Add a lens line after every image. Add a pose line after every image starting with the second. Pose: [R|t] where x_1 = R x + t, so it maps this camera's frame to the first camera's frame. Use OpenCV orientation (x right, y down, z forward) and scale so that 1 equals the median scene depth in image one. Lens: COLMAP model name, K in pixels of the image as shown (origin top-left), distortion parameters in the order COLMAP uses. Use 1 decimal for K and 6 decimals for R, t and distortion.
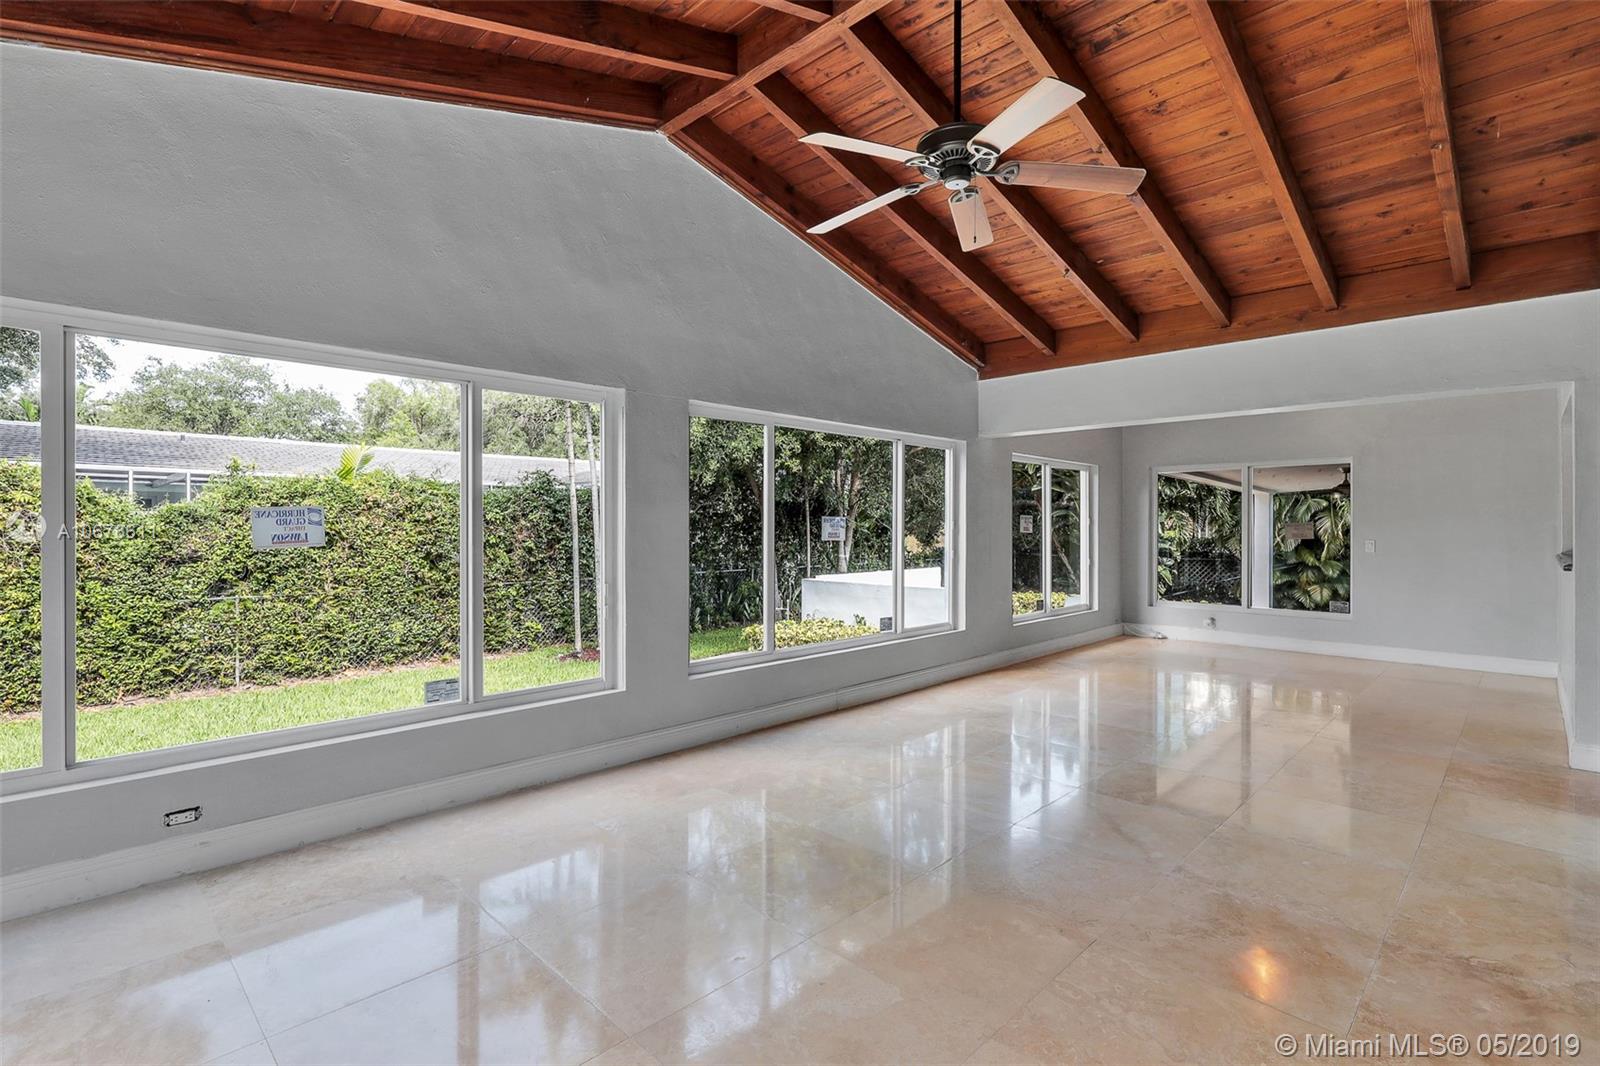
lens RADIAL K [[751.5, 0, 800.8], [0, 751.5, 527.0], [0, 0, 1]] dist [0.000080, -0.000208]
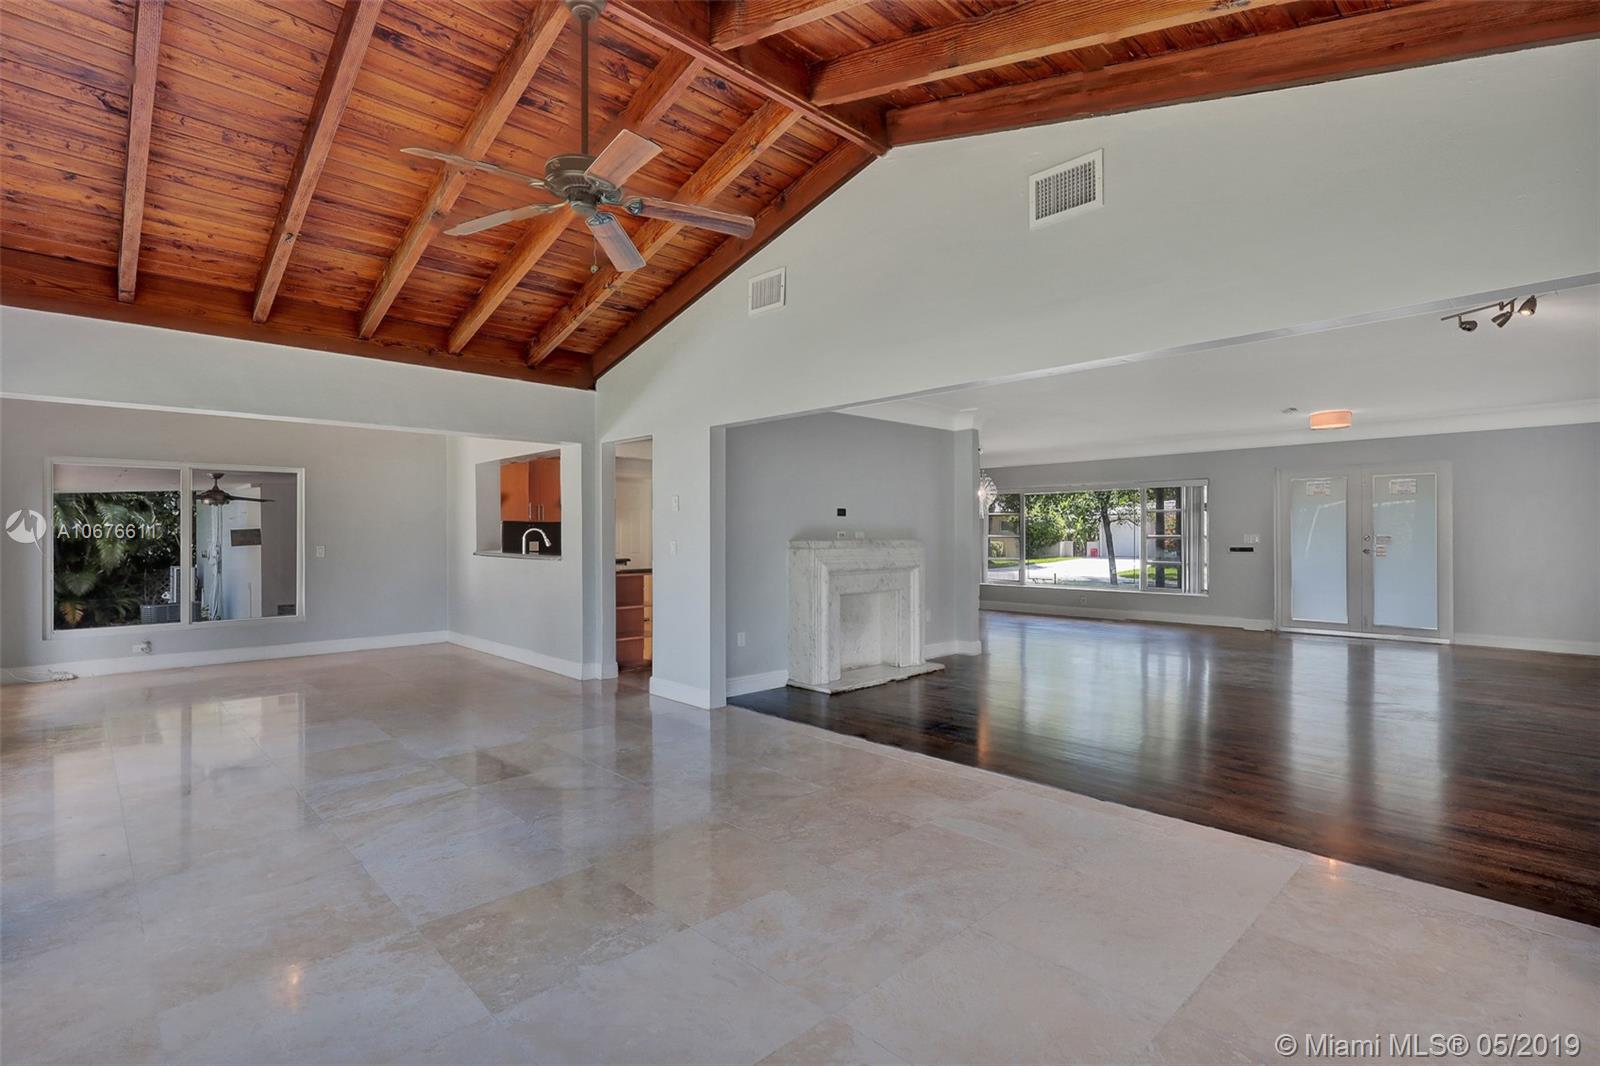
lens RADIAL K [[742.6, 0, 796.7], [0, 742.6, 530.2], [0, 0, 1]] dist [0.001279, 0.000408]
pose [[0.032310, 0.005106, 0.999465, -0.821119], [0.005922, 0.999968, -0.005300, 0.006503], [-0.999460, 0.006090, 0.032279, 0.671264]]
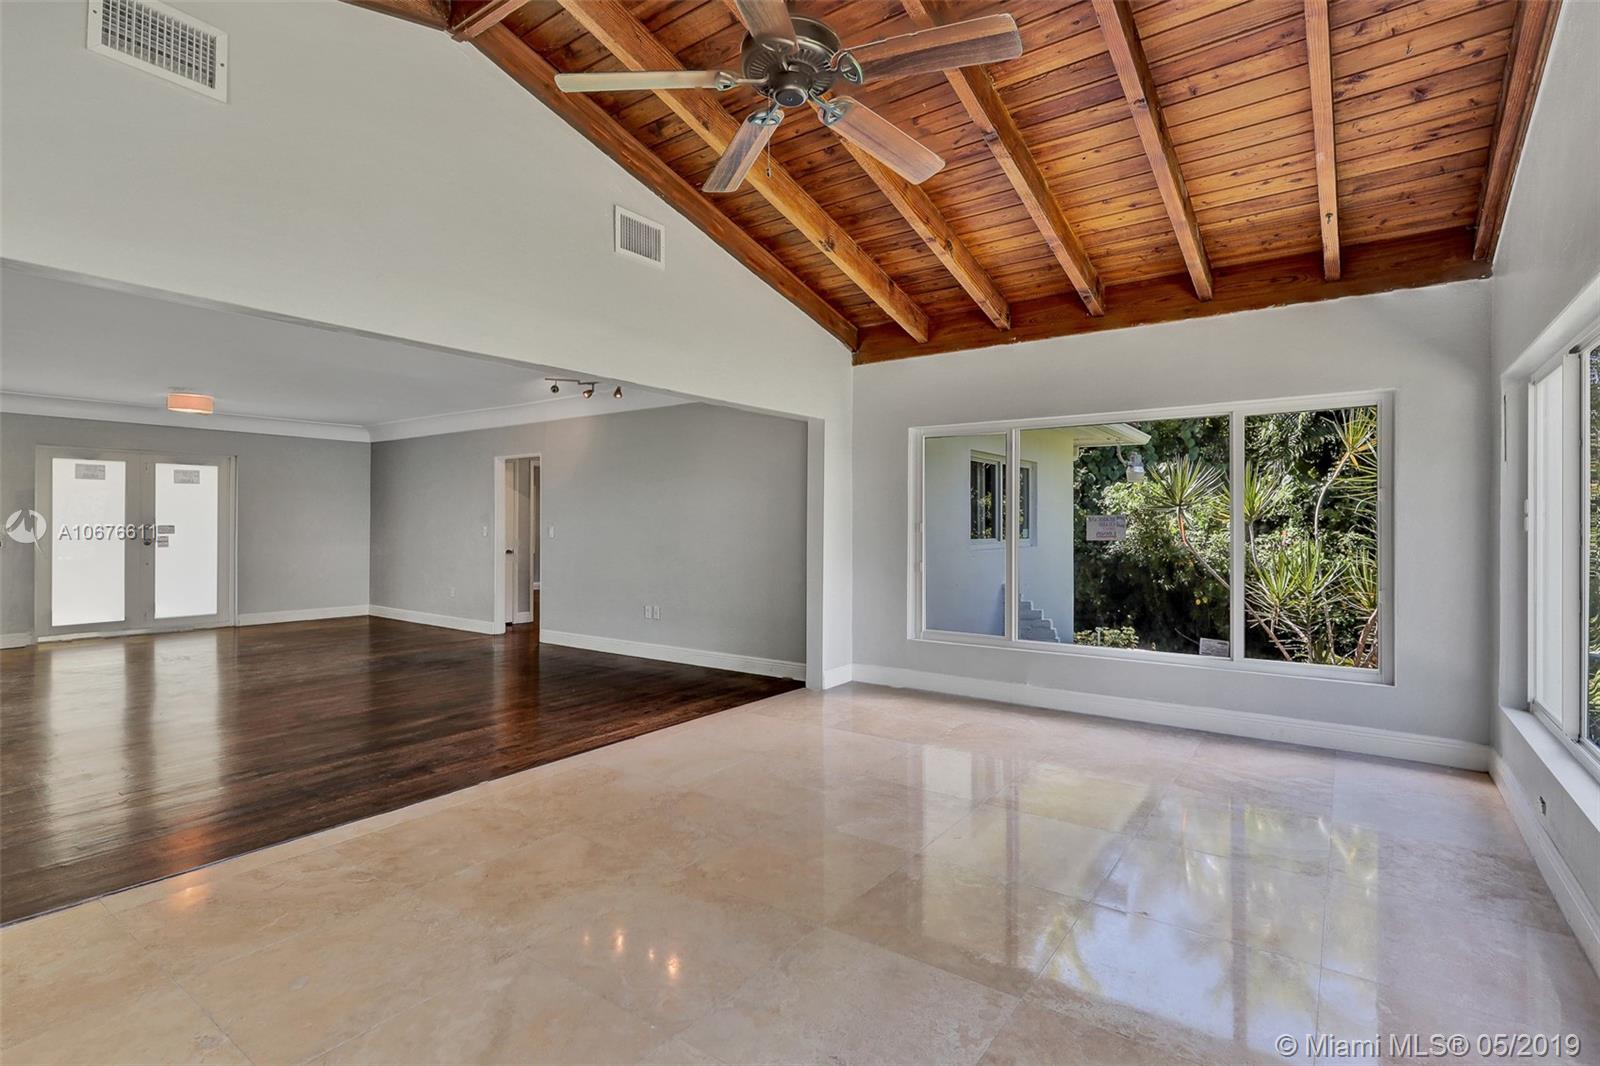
lens RADIAL K [[751.5, 0, 800.8], [0, 751.5, 527.0], [0, 0, 1]] dist [0.000080, -0.000208]
pose [[-0.988740, -0.002764, -0.149615, 0.311296], [-0.003219, 0.999991, 0.002798, 0.010152], [0.149606, 0.003248, -0.988740, 1.784483]]
